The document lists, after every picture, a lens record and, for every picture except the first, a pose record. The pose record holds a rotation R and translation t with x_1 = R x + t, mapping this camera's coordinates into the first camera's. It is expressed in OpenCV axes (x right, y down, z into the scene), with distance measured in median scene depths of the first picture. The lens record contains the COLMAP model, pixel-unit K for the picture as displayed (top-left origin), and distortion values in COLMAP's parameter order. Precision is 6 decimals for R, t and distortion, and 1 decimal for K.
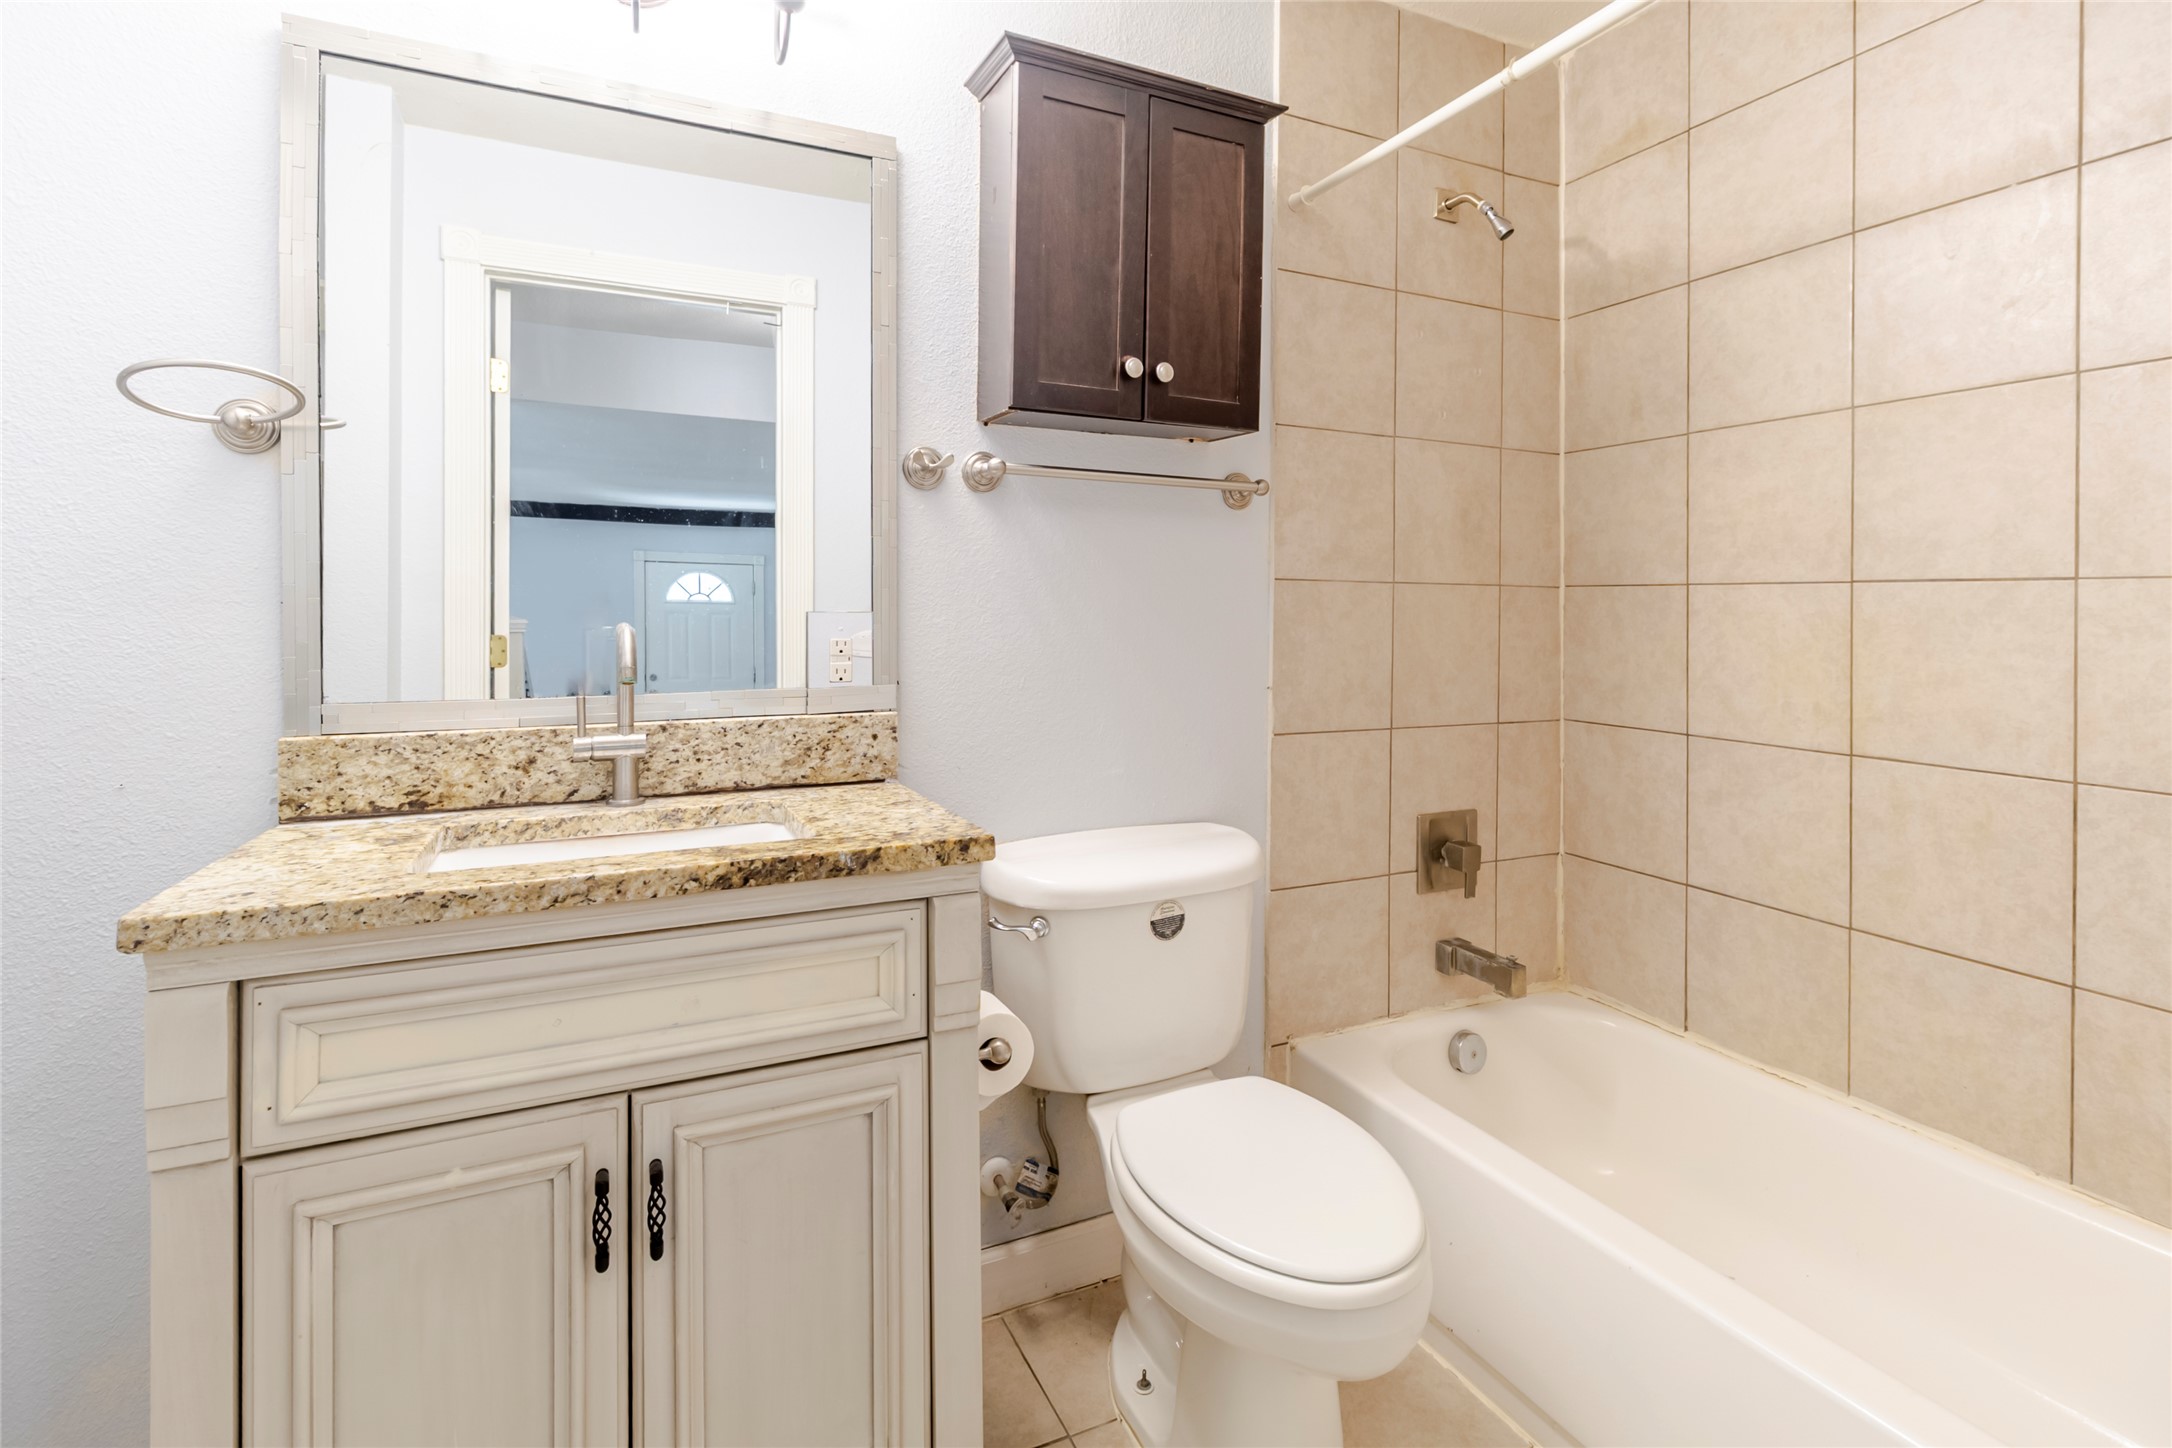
lens RADIAL K [[1039.5, 0, 1090.4], [0, 1039.5, 619.4], [0, 0, 1]] dist [0.001927, -0.001415]
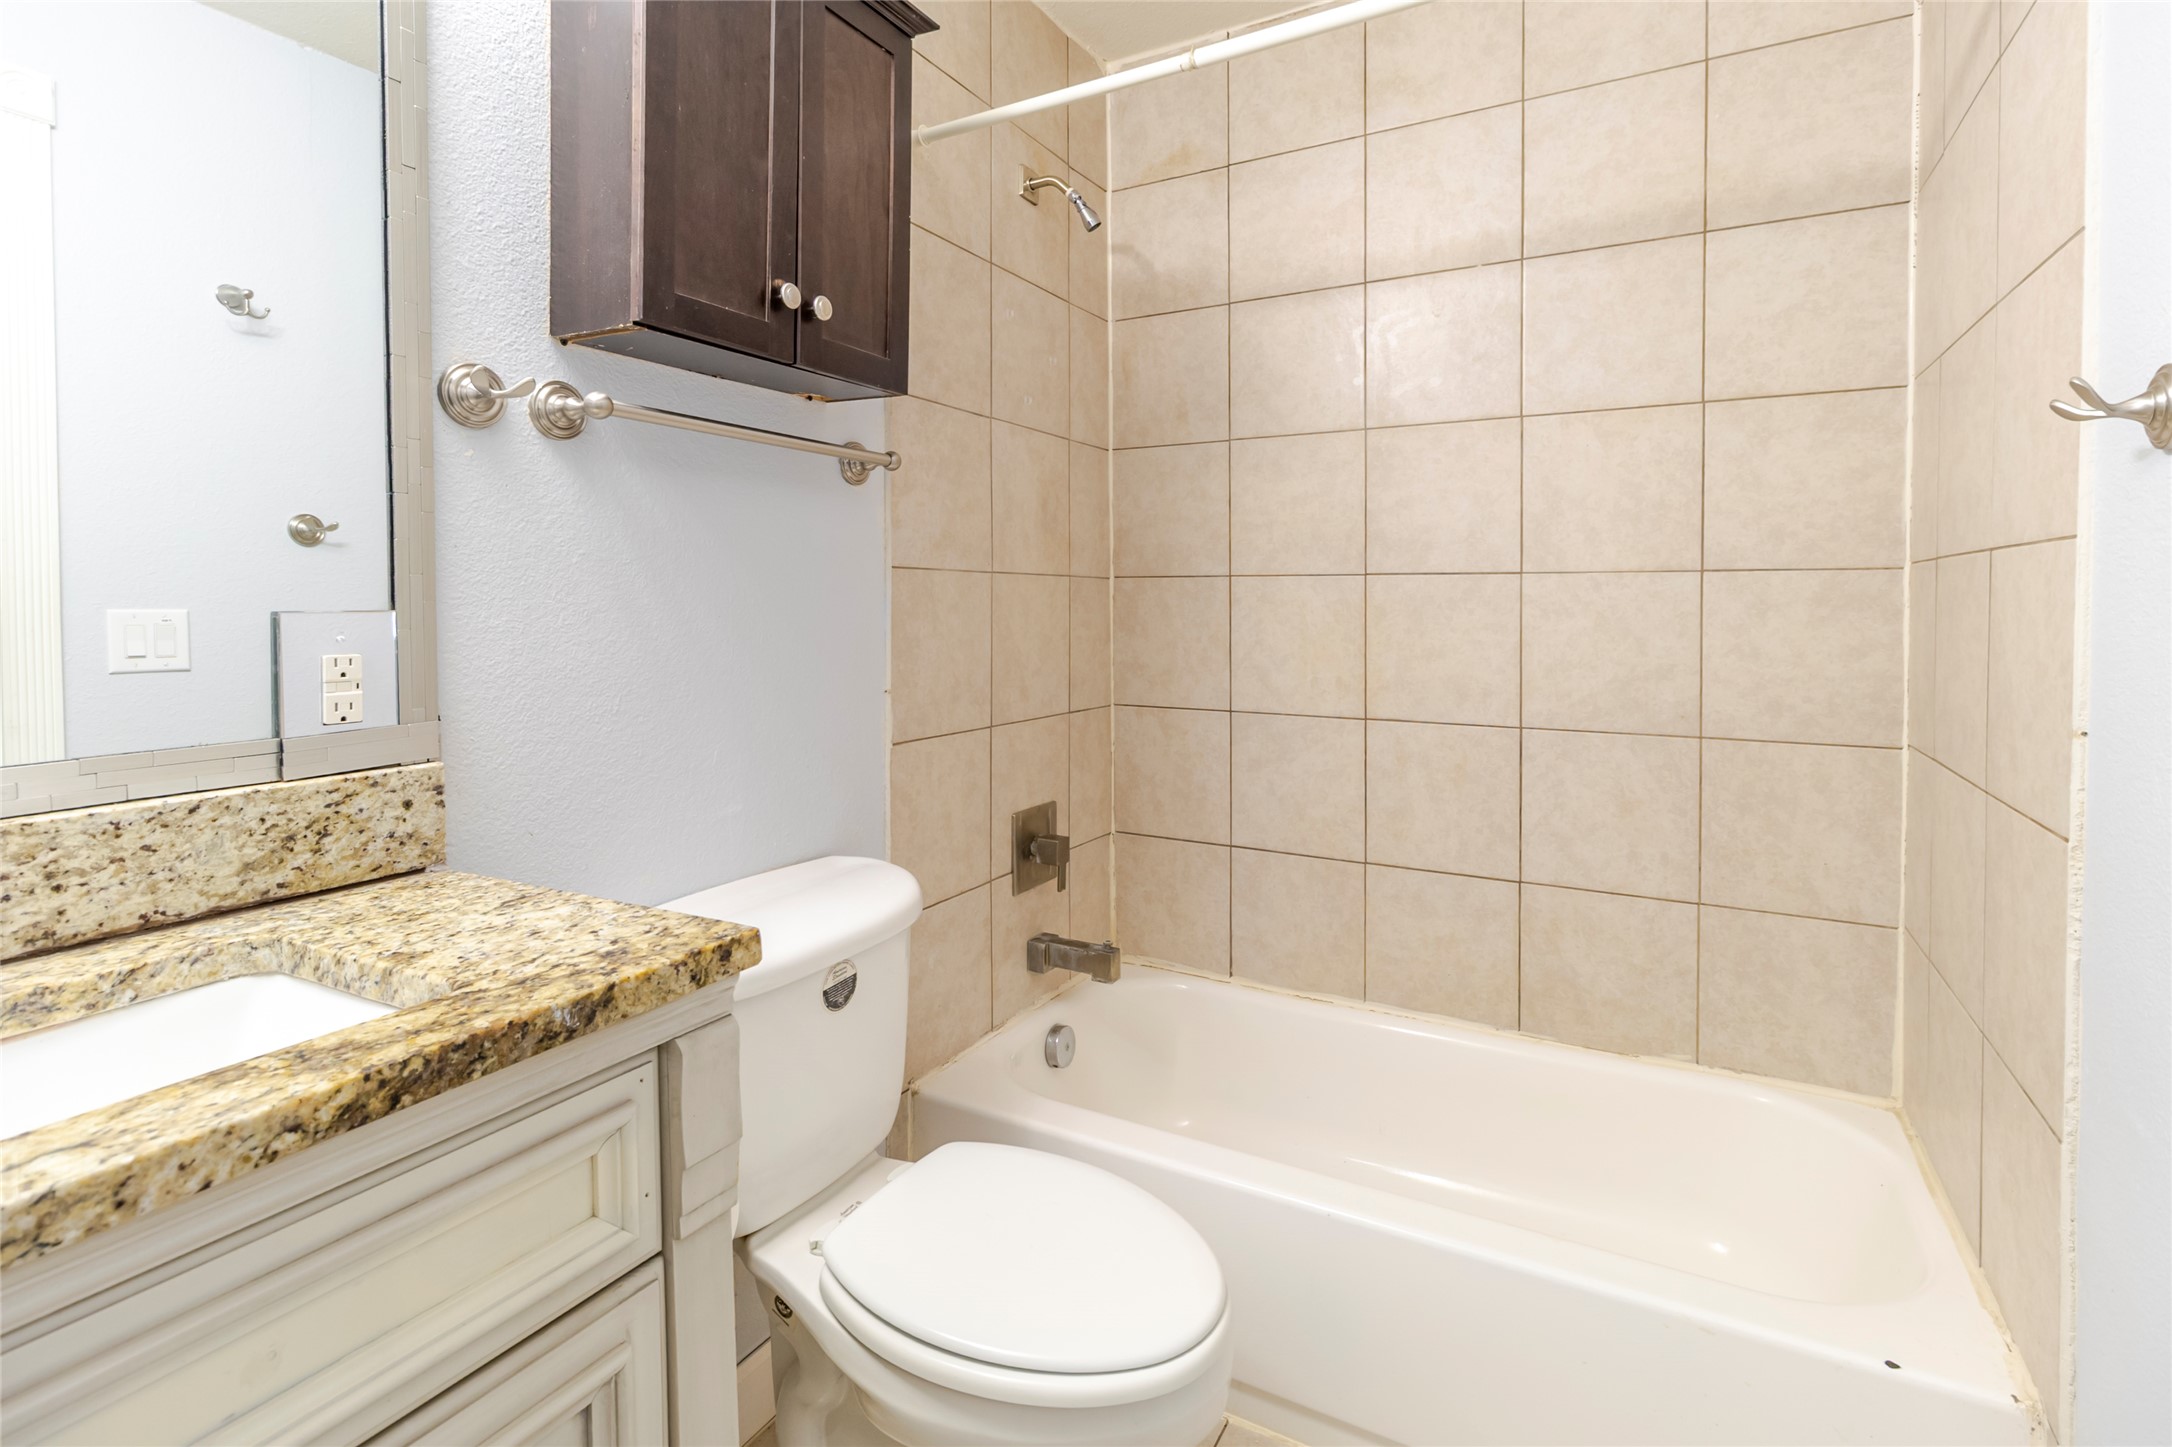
lens RADIAL K [[1039.5, 0, 1106.8], [0, 1039.5, 617.1], [0, 0, 1]] dist [0.001927, -0.001415]
pose [[0.808221, -0.016828, 0.588638, -0.228526], [0.013425, 0.999858, 0.010152, -0.003543], [-0.588726, -0.000302, 0.808333, 0.218997]]
